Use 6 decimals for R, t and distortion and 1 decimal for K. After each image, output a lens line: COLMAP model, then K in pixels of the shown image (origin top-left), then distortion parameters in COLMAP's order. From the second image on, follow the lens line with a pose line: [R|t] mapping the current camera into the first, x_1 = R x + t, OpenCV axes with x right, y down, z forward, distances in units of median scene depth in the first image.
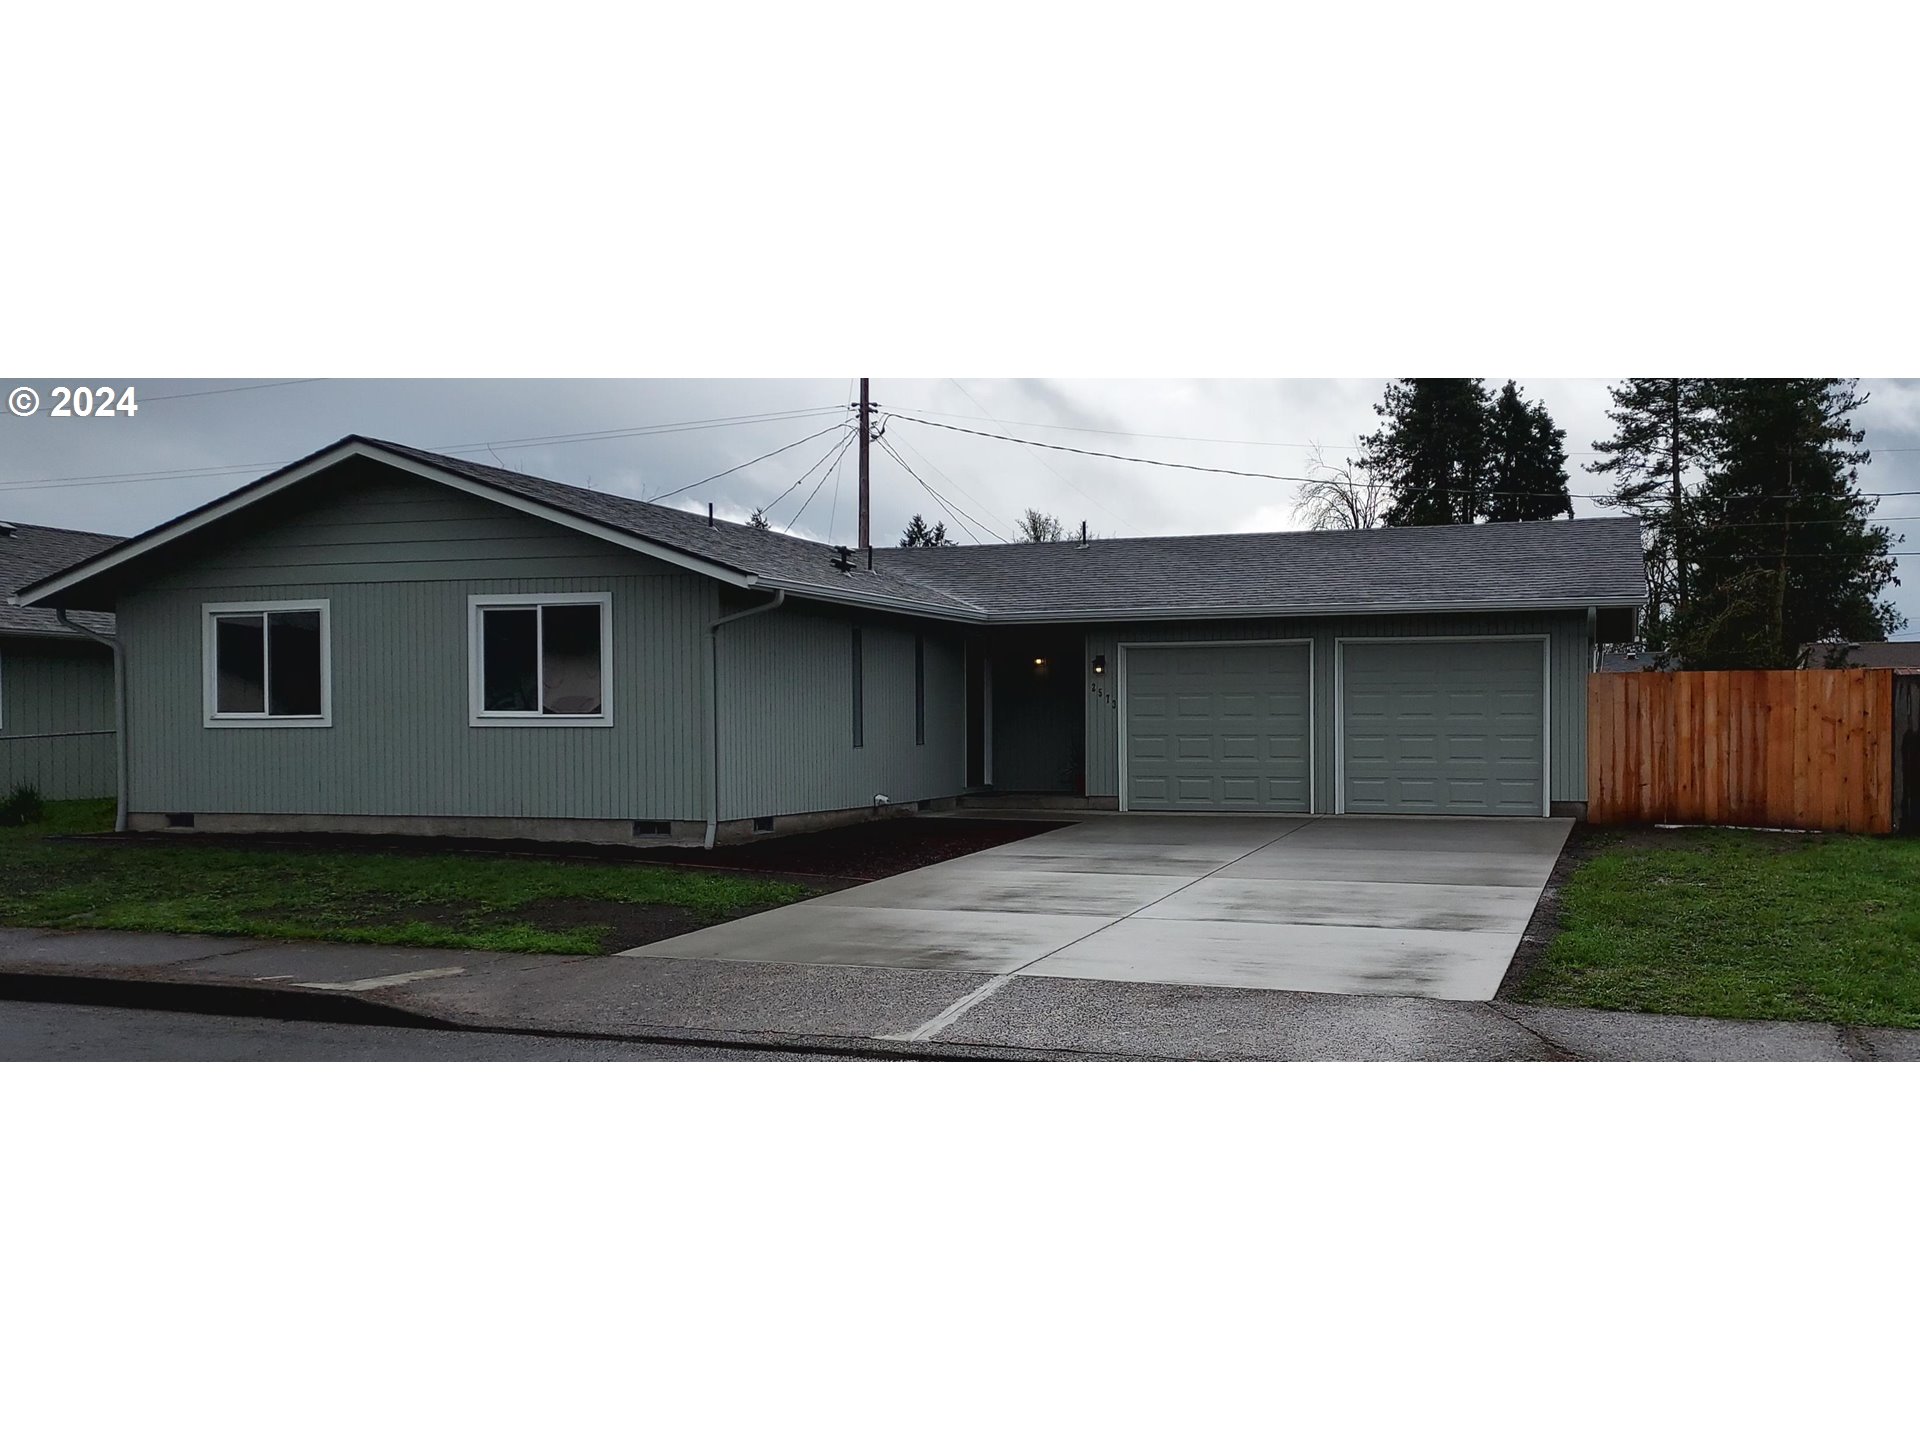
lens RADIAL K [[1415.8, 0, 999.0], [0, 1415.8, 738.4], [0, 0, 1]] dist [0.153995, -0.201036]
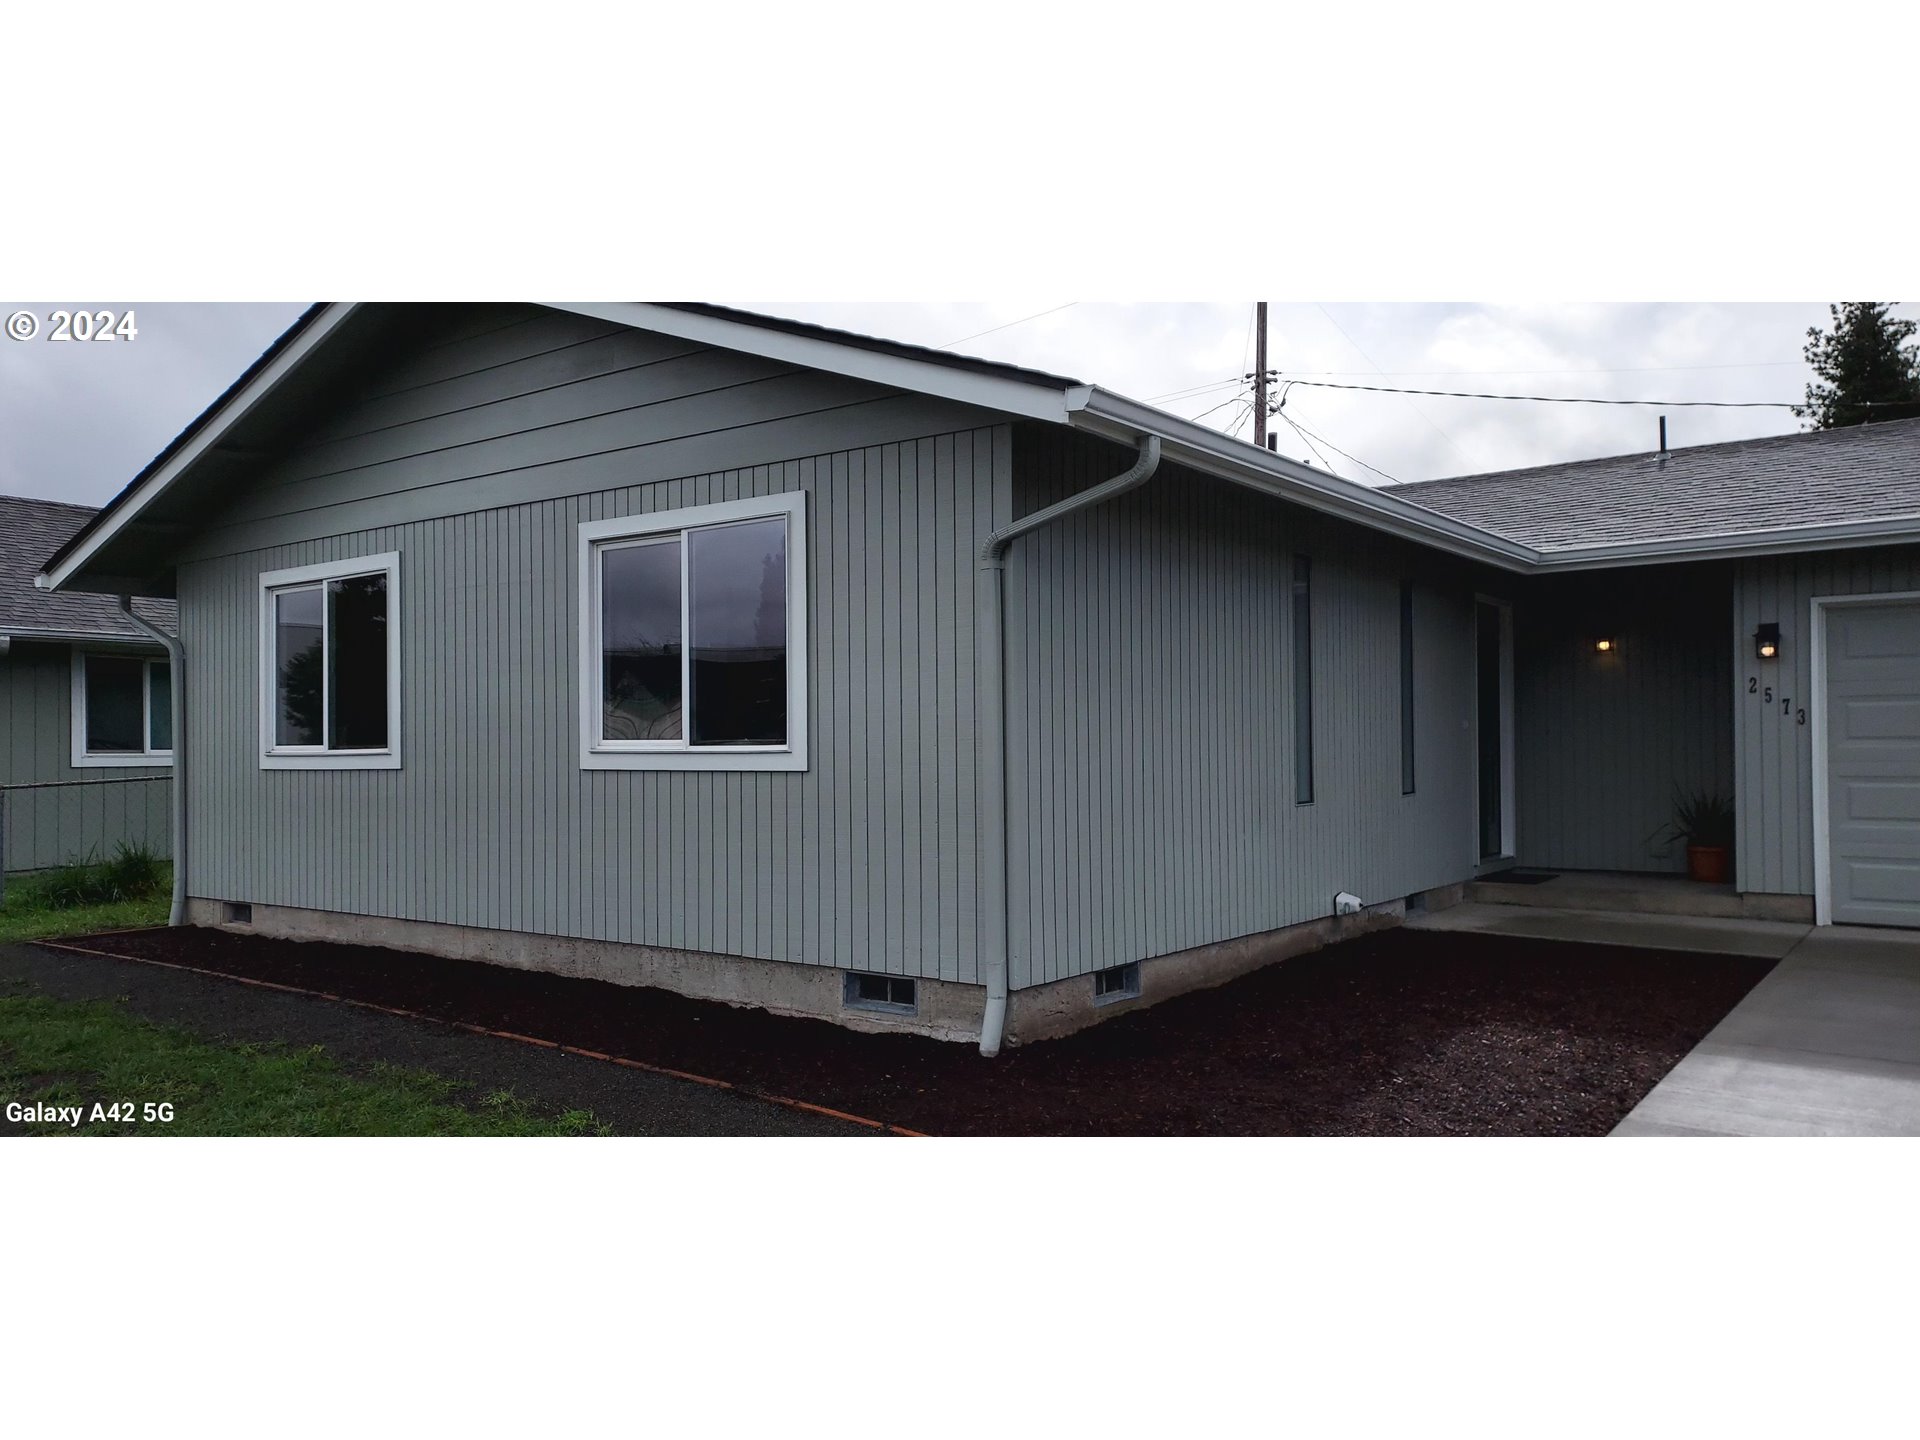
lens RADIAL K [[1415.8, 0, 999.0], [0, 1415.8, 738.4], [0, 0, 1]] dist [0.153995, -0.201036]
pose [[0.964382, -0.006869, -0.264424, -0.072943], [0.002532, 0.999857, -0.016741, -0.009620], [0.264501, 0.015475, 0.964261, 0.496409]]
